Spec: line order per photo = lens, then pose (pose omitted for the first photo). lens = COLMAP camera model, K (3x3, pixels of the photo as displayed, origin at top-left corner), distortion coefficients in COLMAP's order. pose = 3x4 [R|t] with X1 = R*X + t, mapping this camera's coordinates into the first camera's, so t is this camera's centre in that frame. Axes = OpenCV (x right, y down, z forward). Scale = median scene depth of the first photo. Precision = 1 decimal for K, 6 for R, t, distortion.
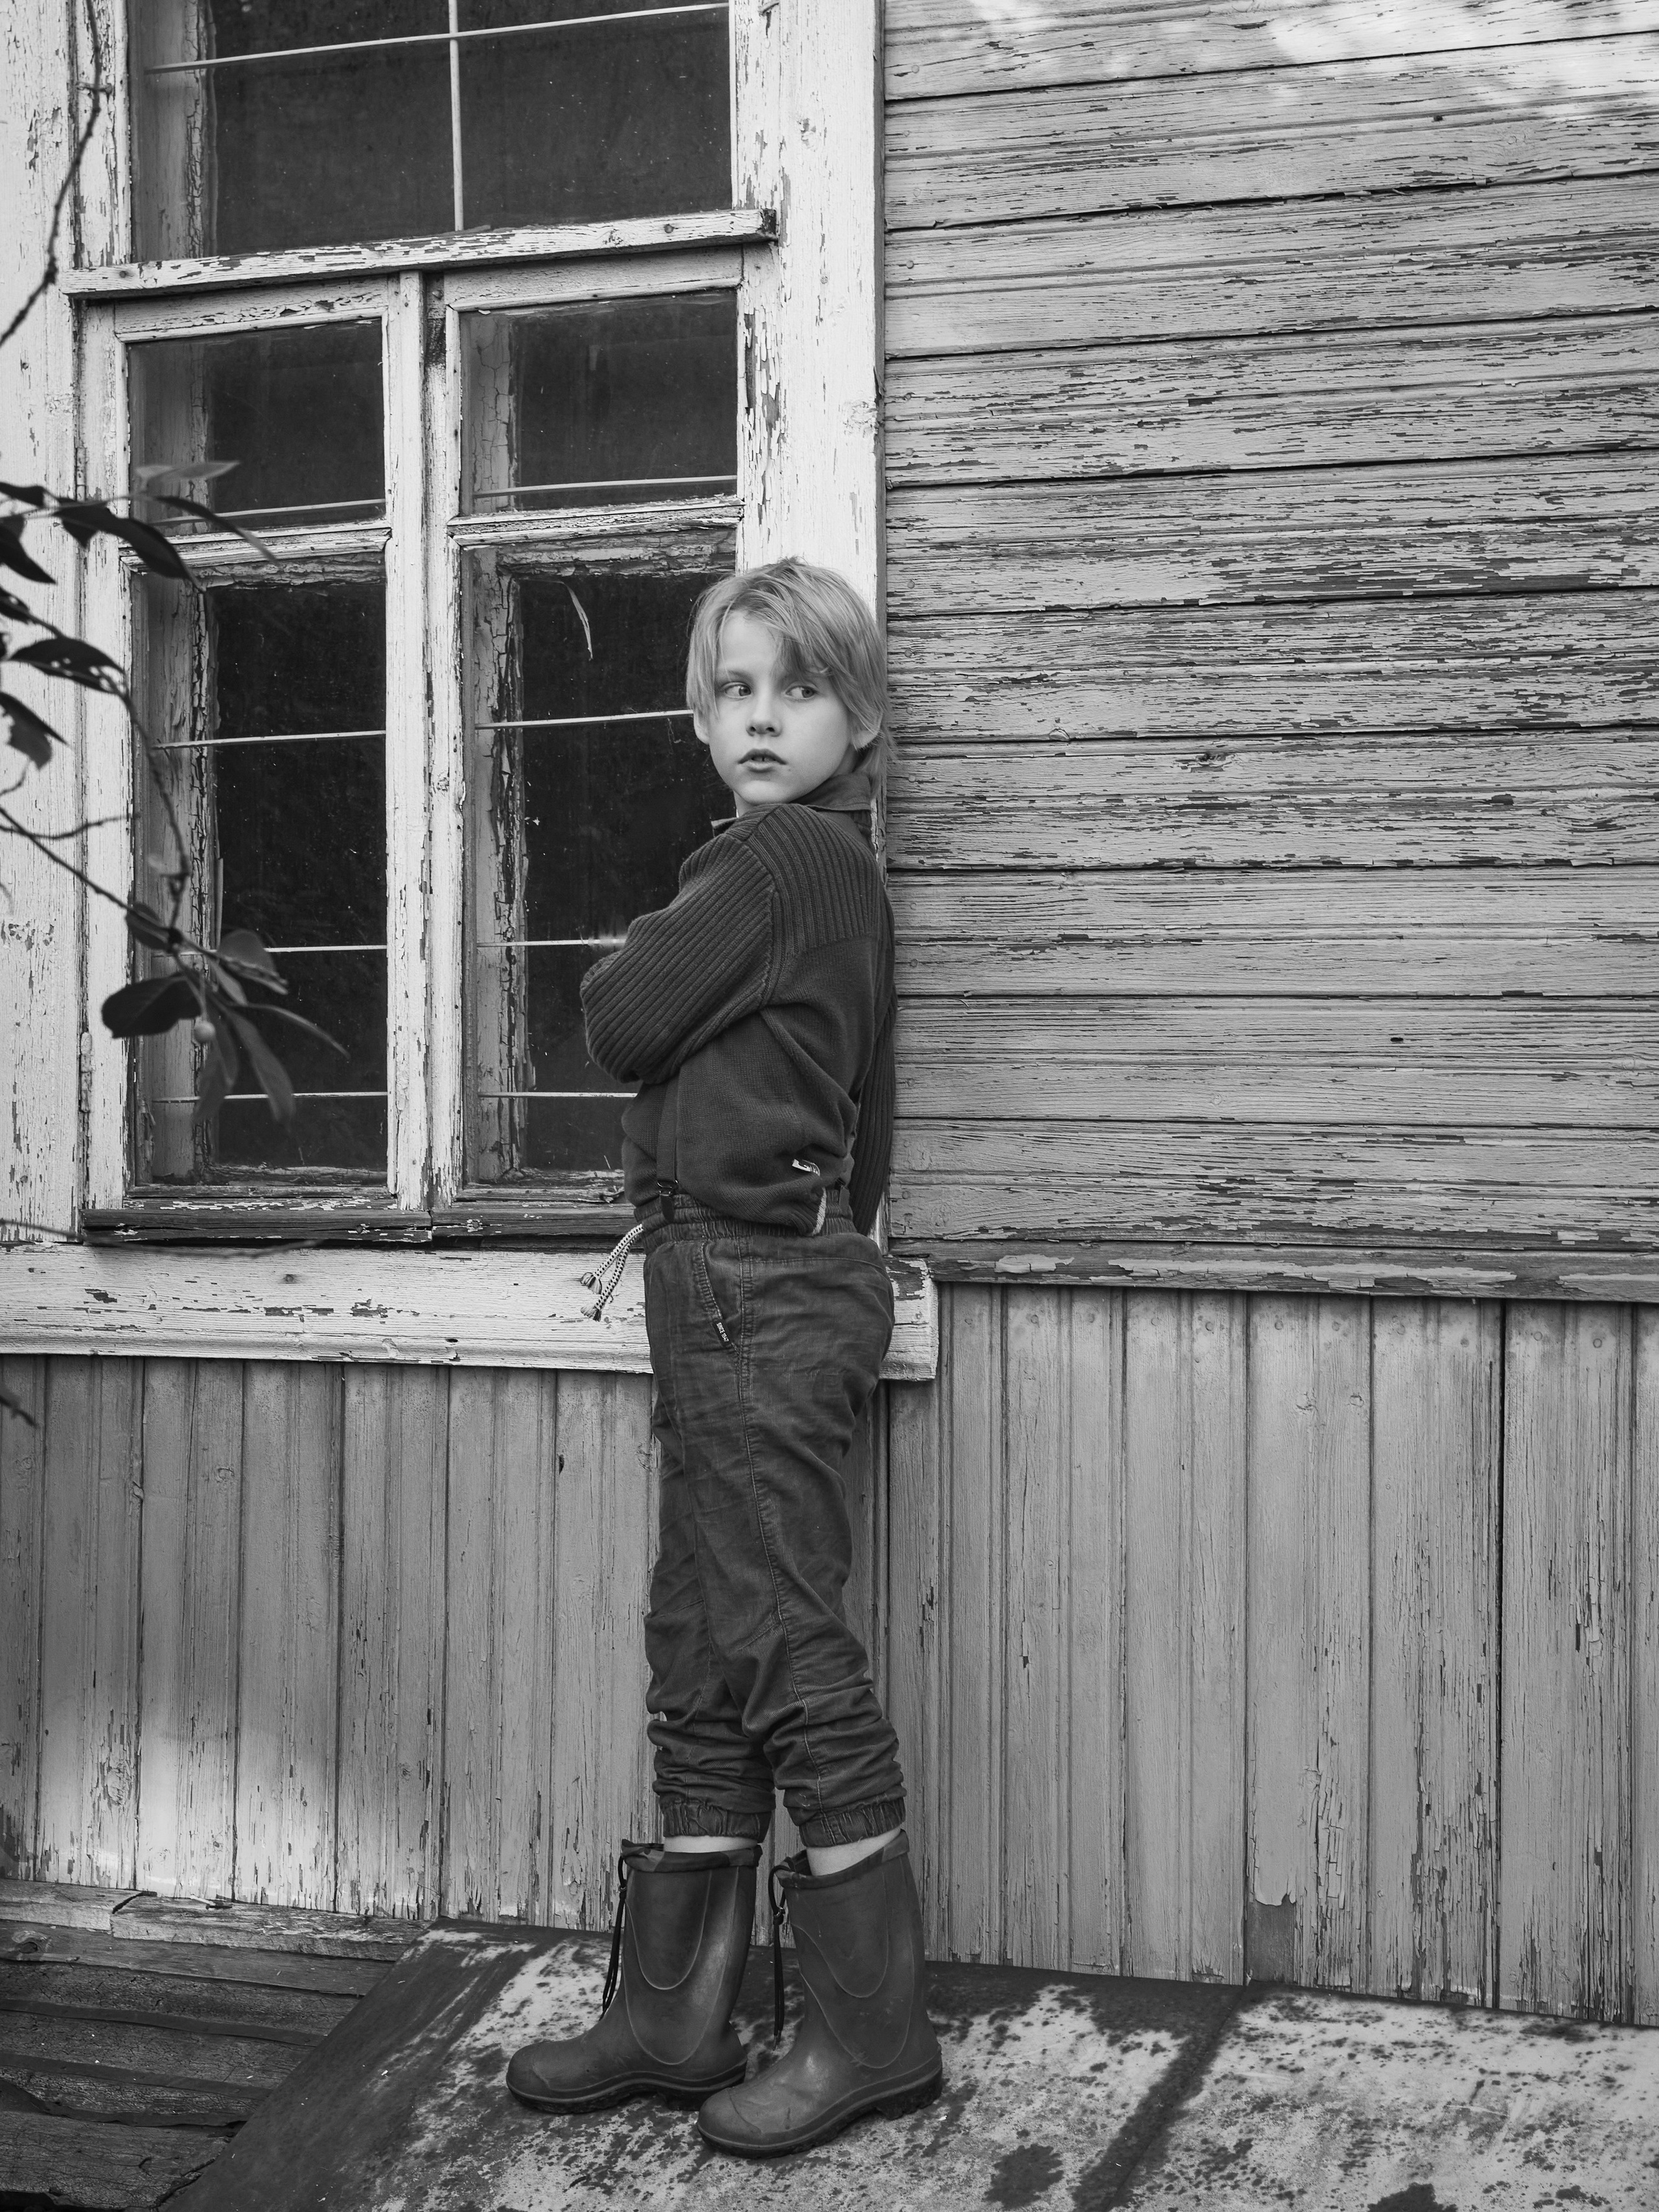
lens RADIAL K [[4891.5, 0, 830.0], [0, 4891.5, 1078.0], [0, 0, 1]] dist [0.093322, 0.241265]
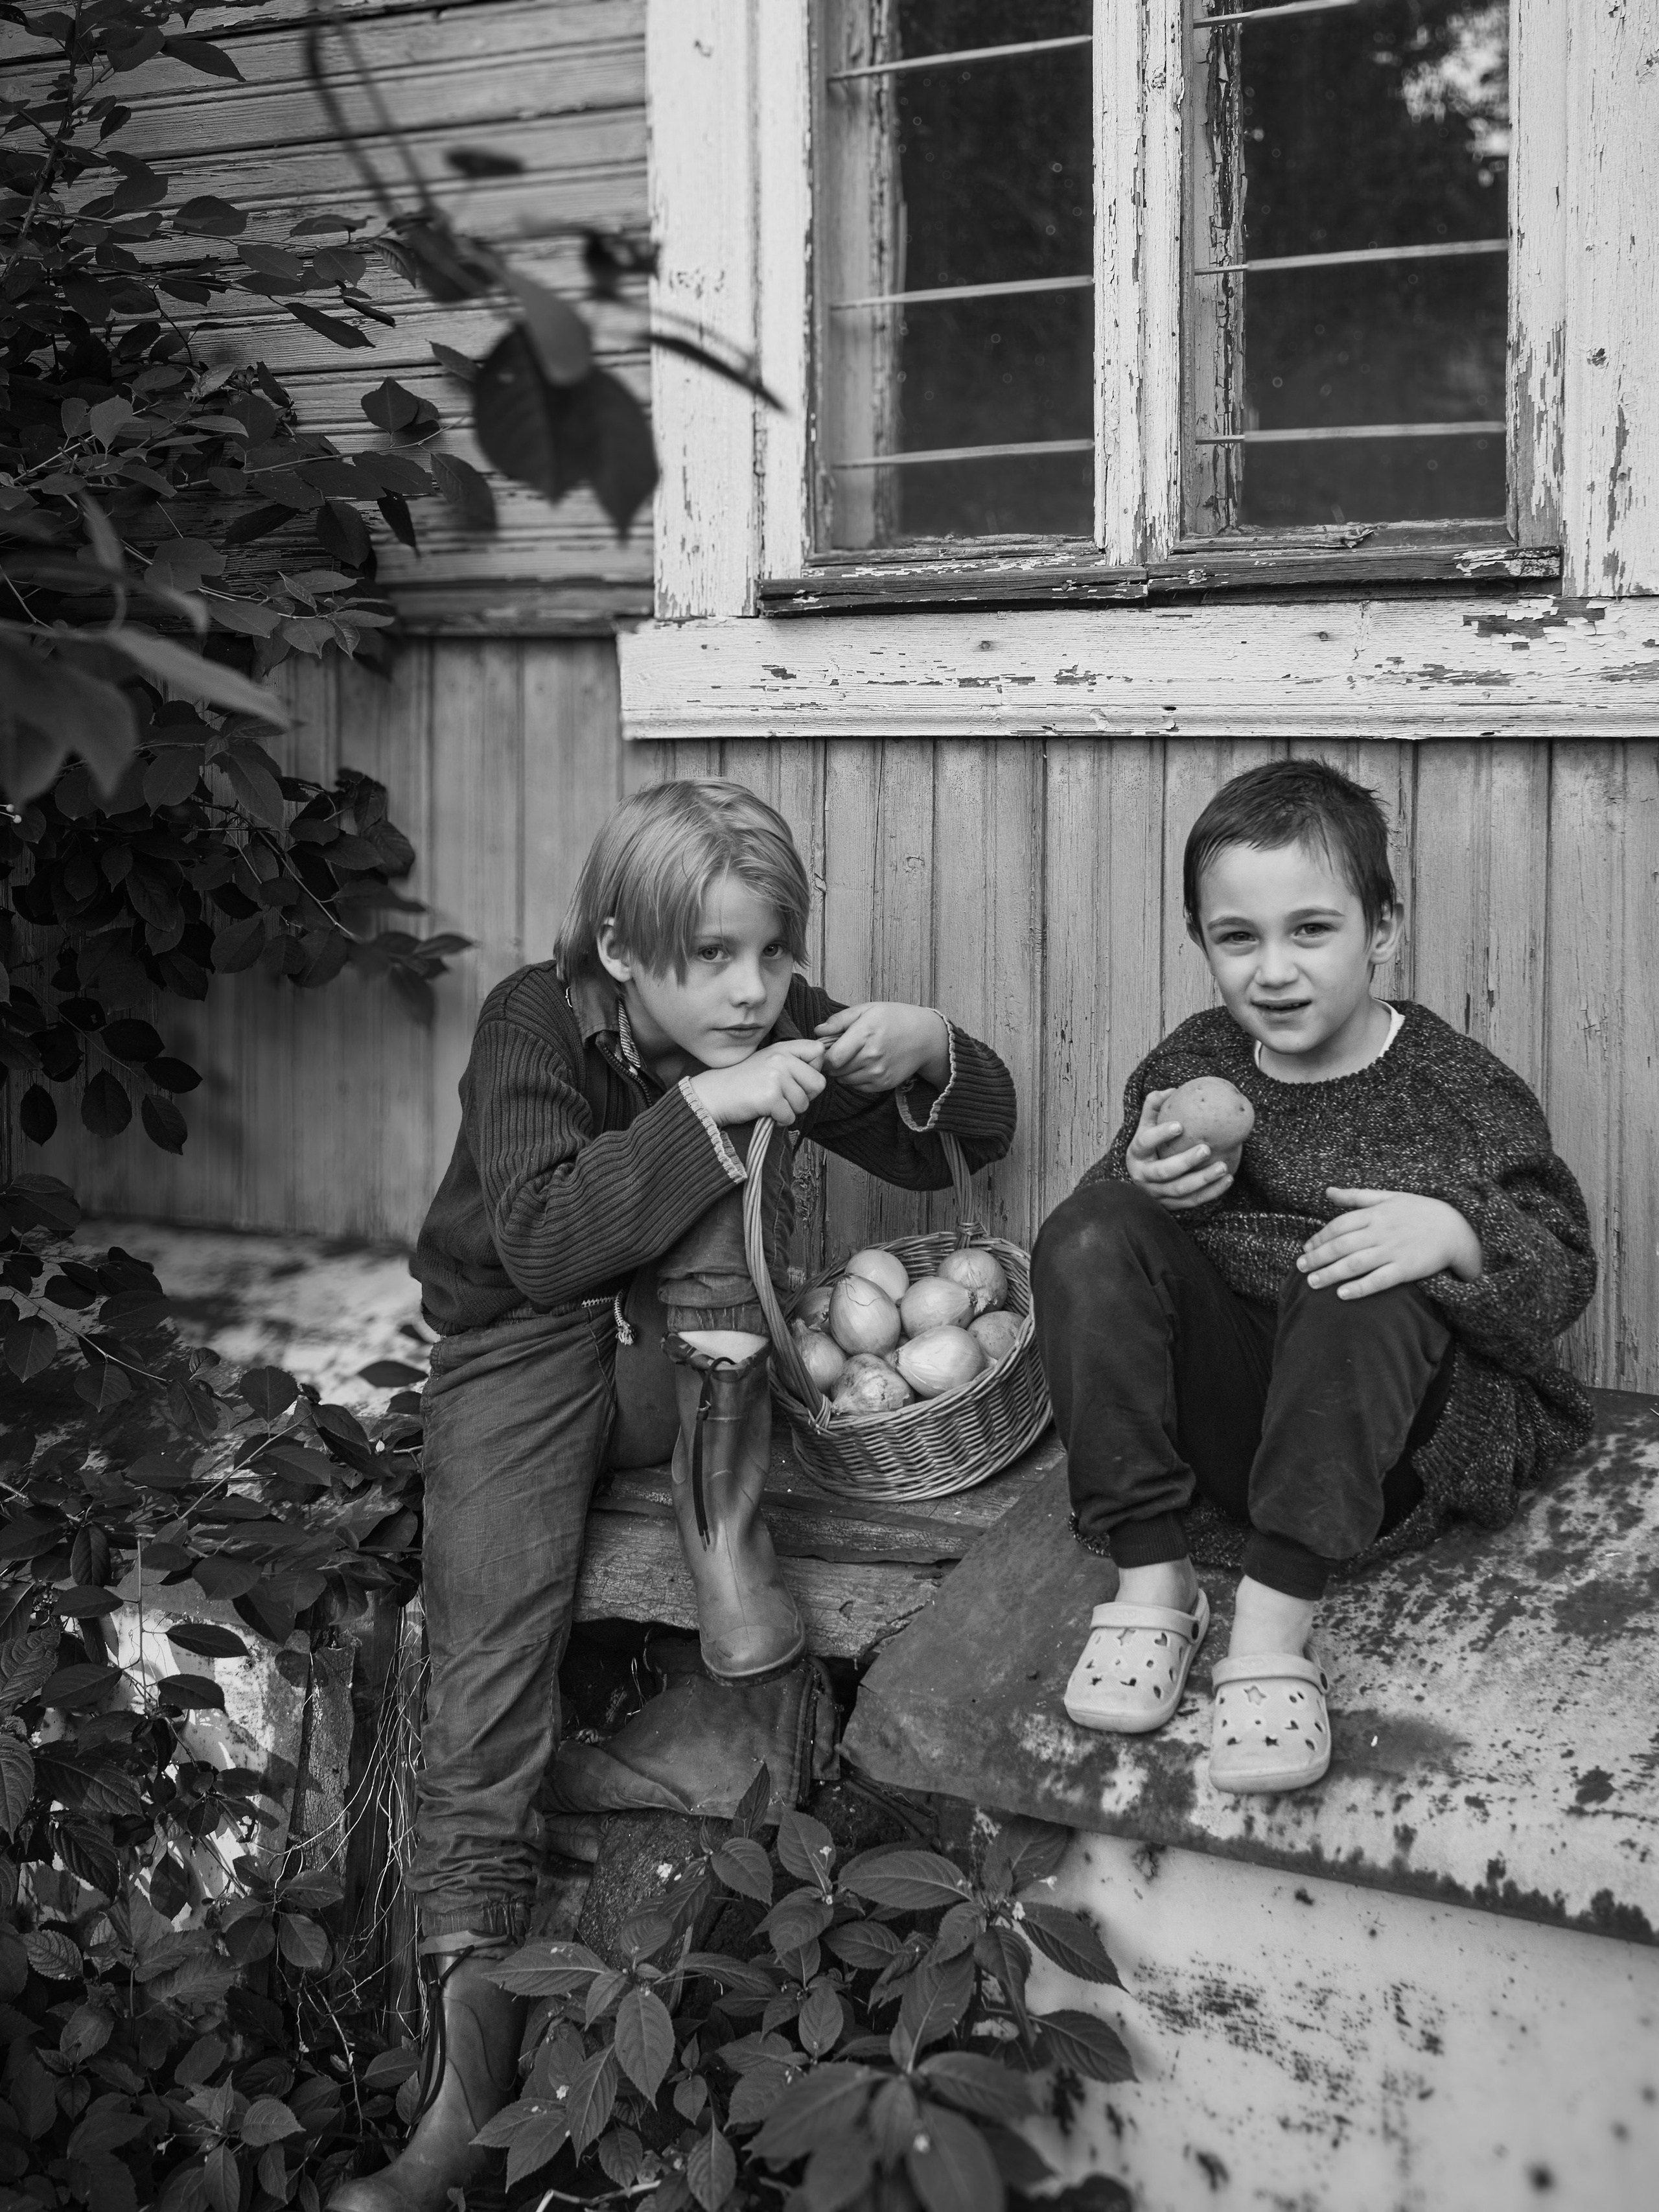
lens RADIAL K [[3714.3, 0, 829.5], [0, 3714.3, 1106.0], [0, 0, 1]] dist [-0.044735, -0.008970]
pose [[0.992554, 0.007787, -0.121553, -0.055209], [0.005291, 0.994256, 0.106897, 0.052392], [0.121687, -0.106744, 0.986812, 0.311561]]
